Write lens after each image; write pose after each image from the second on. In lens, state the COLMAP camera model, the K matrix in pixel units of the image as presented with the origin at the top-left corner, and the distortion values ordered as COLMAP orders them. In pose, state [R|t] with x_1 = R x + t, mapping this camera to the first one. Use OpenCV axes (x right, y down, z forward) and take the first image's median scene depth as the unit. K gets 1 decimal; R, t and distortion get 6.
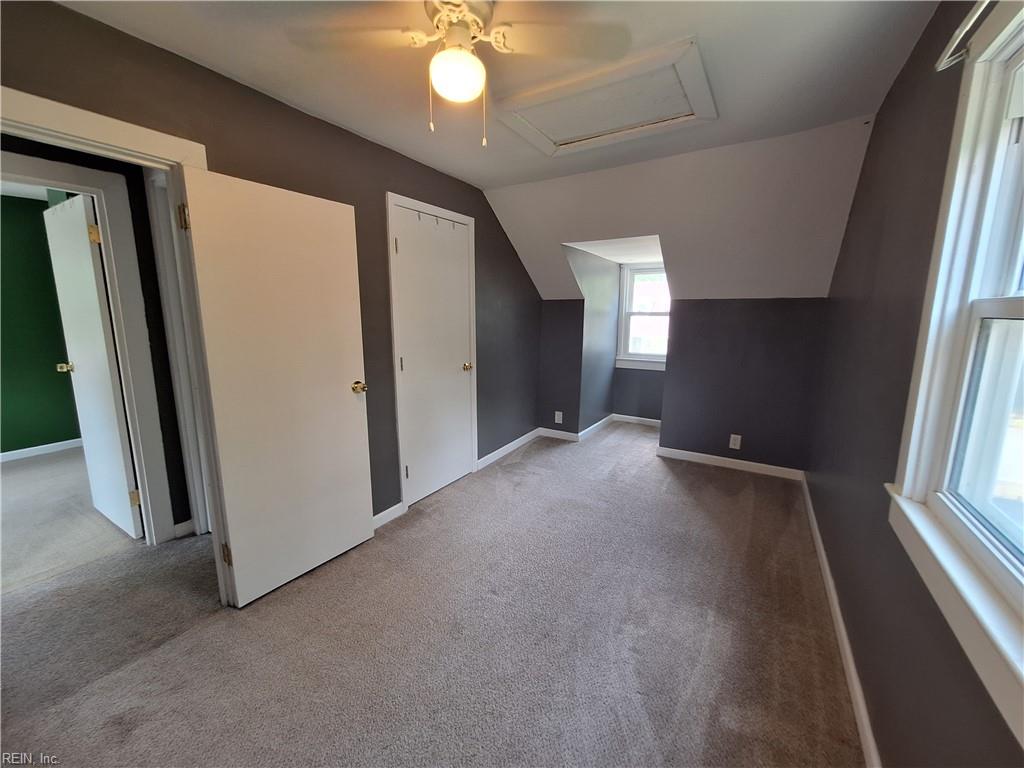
lens RADIAL K [[404.1, 0, 512.8], [0, 404.1, 380.0], [0, 0, 1]] dist [-0.001408, 0.000188]
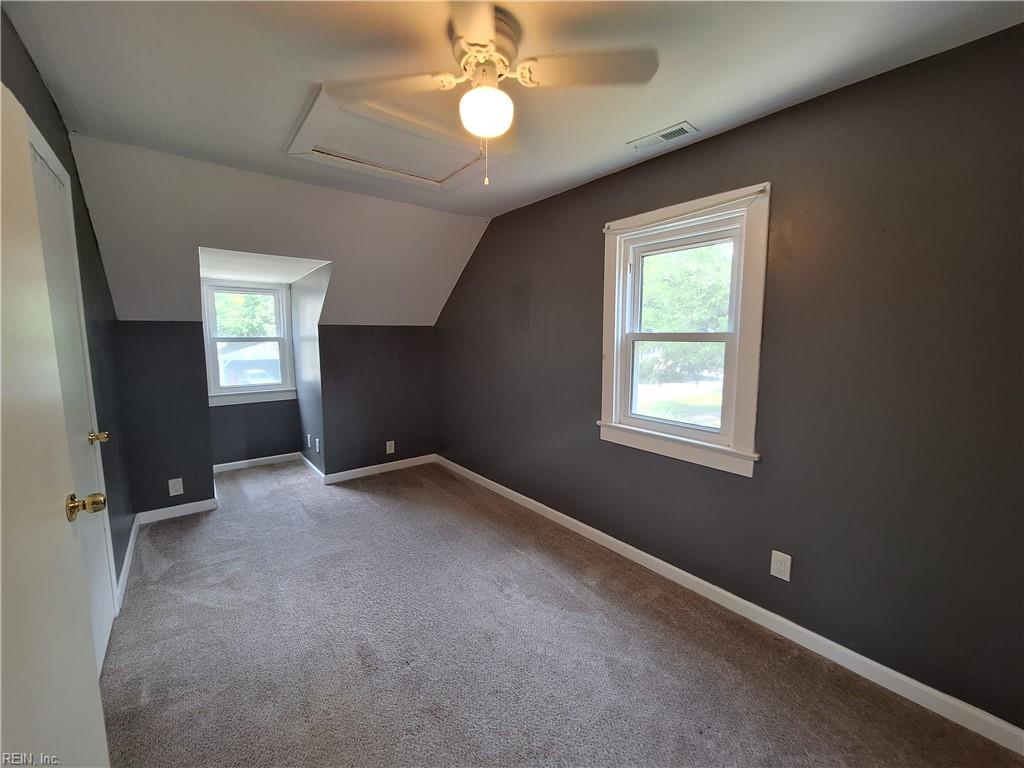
lens RADIAL K [[404.1, 0, 512.8], [0, 404.1, 380.0], [0, 0, 1]] dist [-0.001408, 0.000188]
pose [[0.344336, -0.102179, 0.933270, -0.446900], [0.155626, 0.986520, 0.050590, -0.048068], [-0.925858, 0.127821, 0.355596, 0.258612]]
